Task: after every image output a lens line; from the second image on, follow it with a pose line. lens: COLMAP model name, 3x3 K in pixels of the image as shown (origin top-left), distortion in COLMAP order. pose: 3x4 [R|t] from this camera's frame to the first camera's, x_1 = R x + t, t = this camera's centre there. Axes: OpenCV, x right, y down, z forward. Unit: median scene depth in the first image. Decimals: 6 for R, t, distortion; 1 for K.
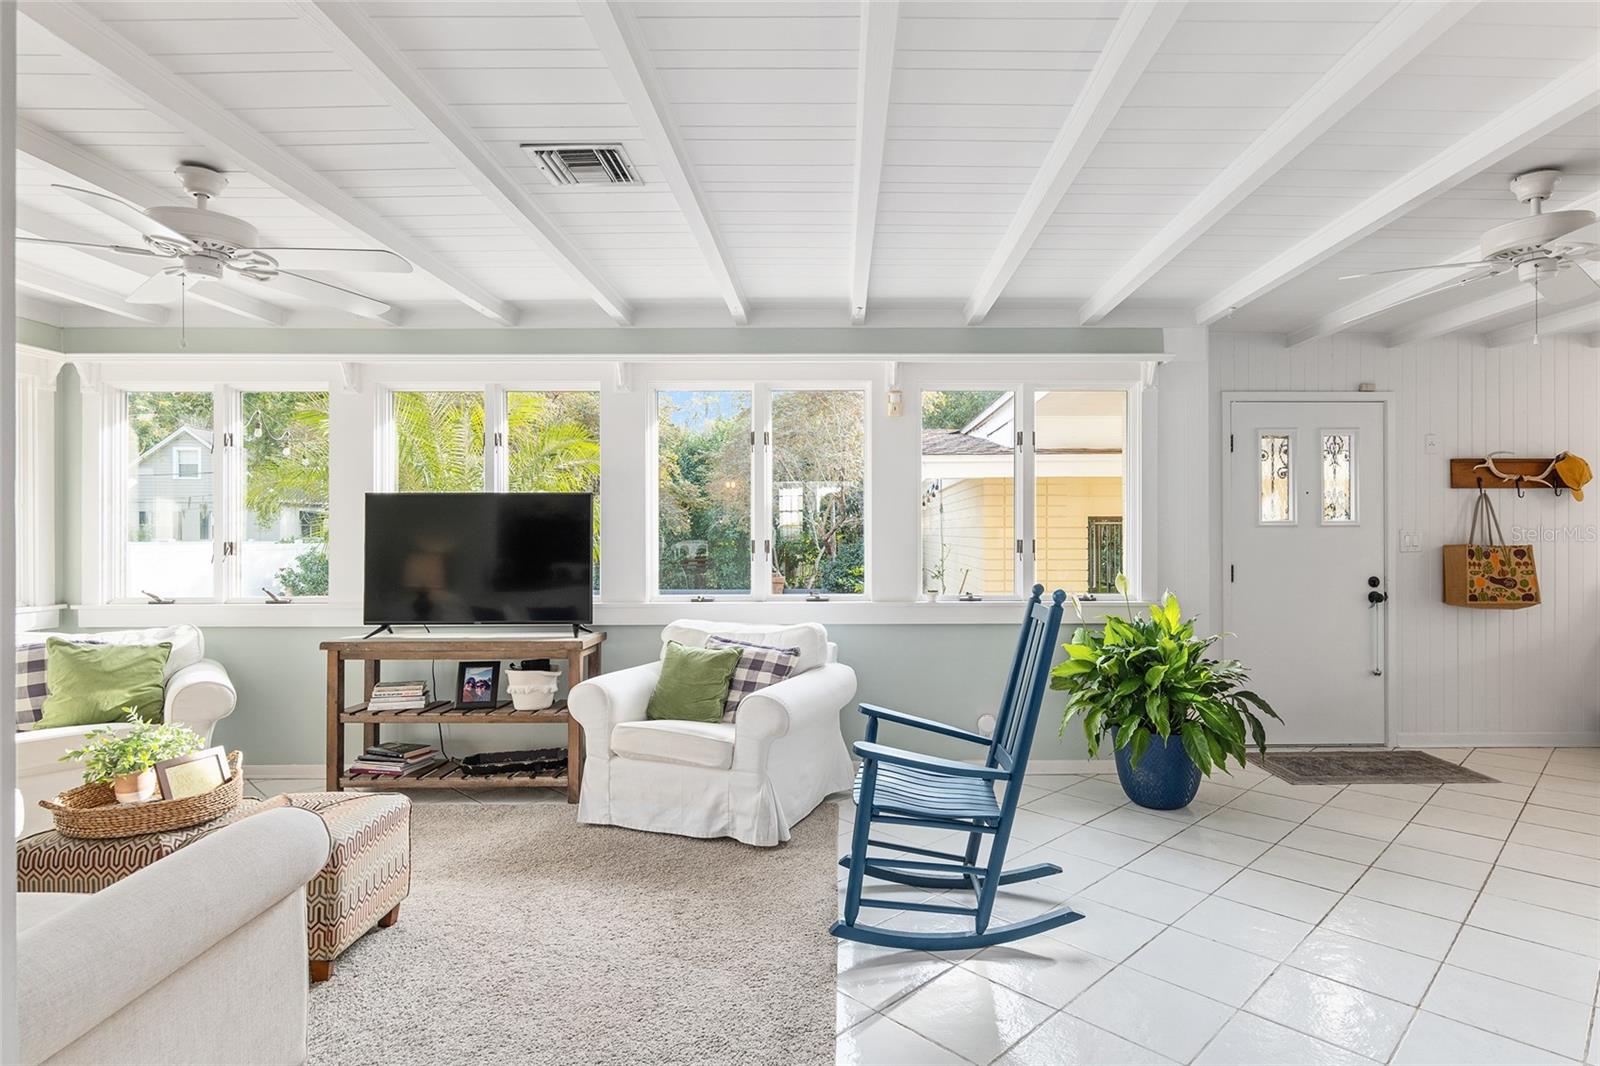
lens RADIAL K [[849.8, 0, 816.4], [0, 849.8, 532.4], [0, 0, 1]] dist [-0.006090, -0.001451]
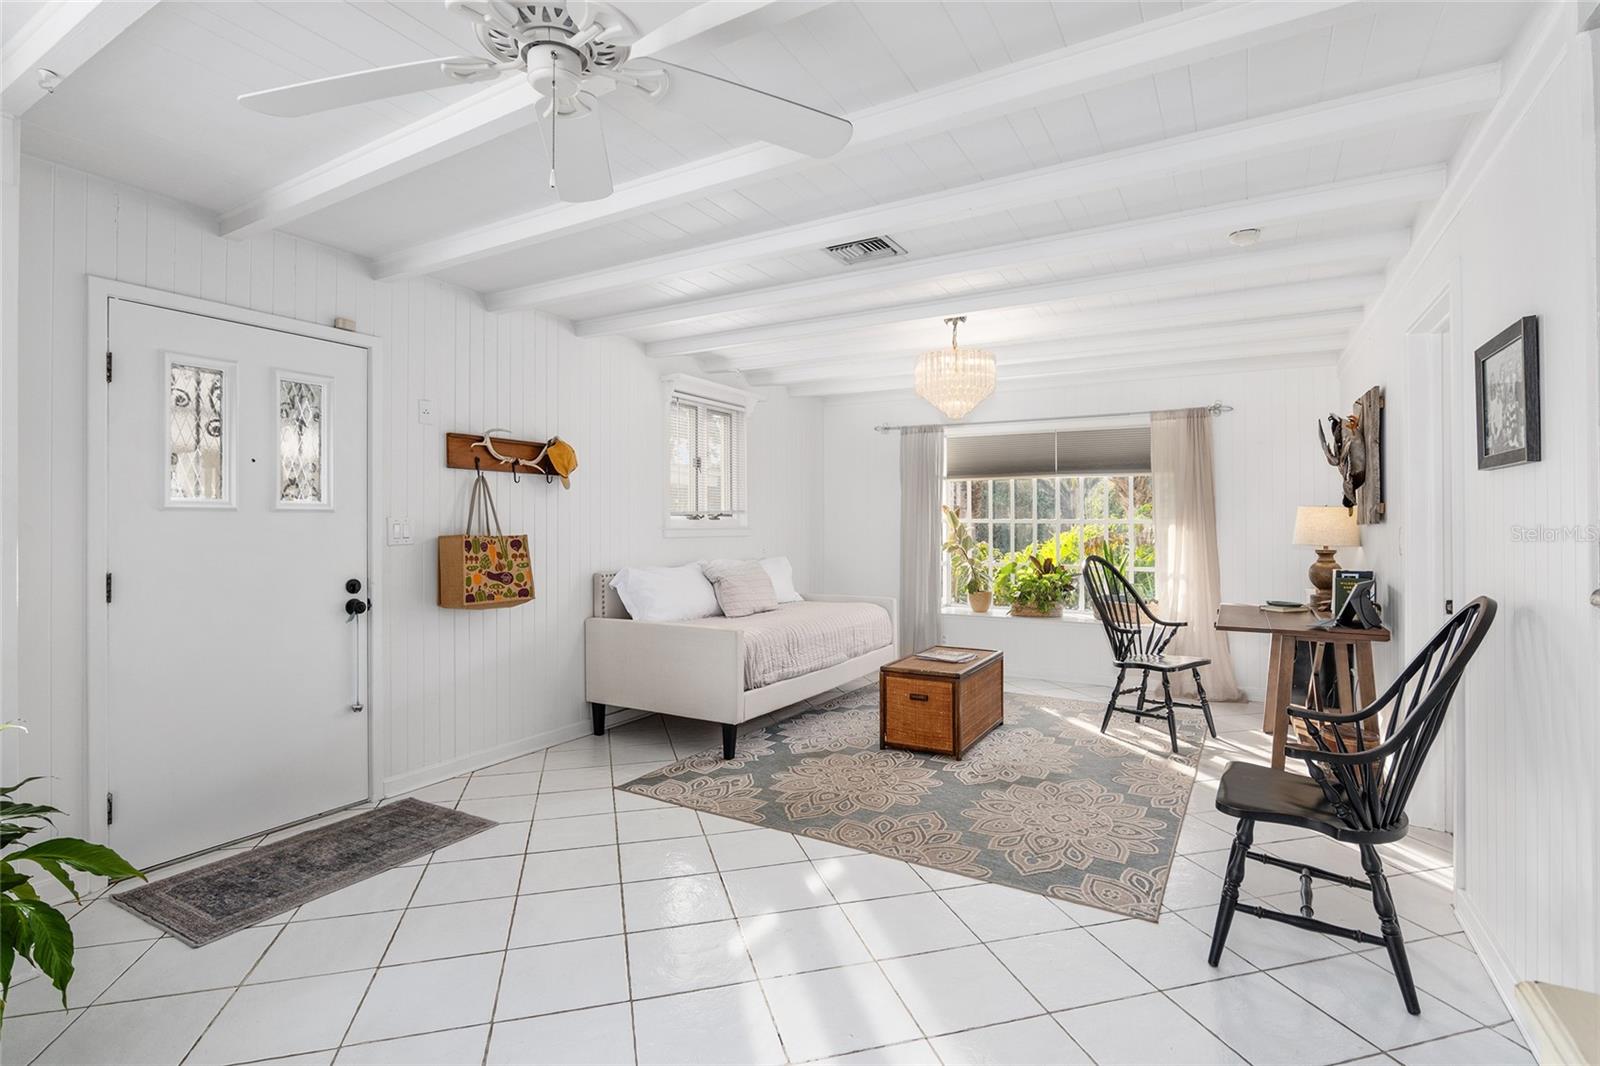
lens RADIAL K [[742.6, 0, 809.6], [0, 742.6, 526.3], [0, 0, 1]] dist [0.000156, 0.000246]
pose [[0.472868, 0.000401, 0.881133, 0.280018], [-0.000954, 1.000000, 0.000057, 0.005199], [-0.881133, -0.000868, 0.472868, 0.347106]]
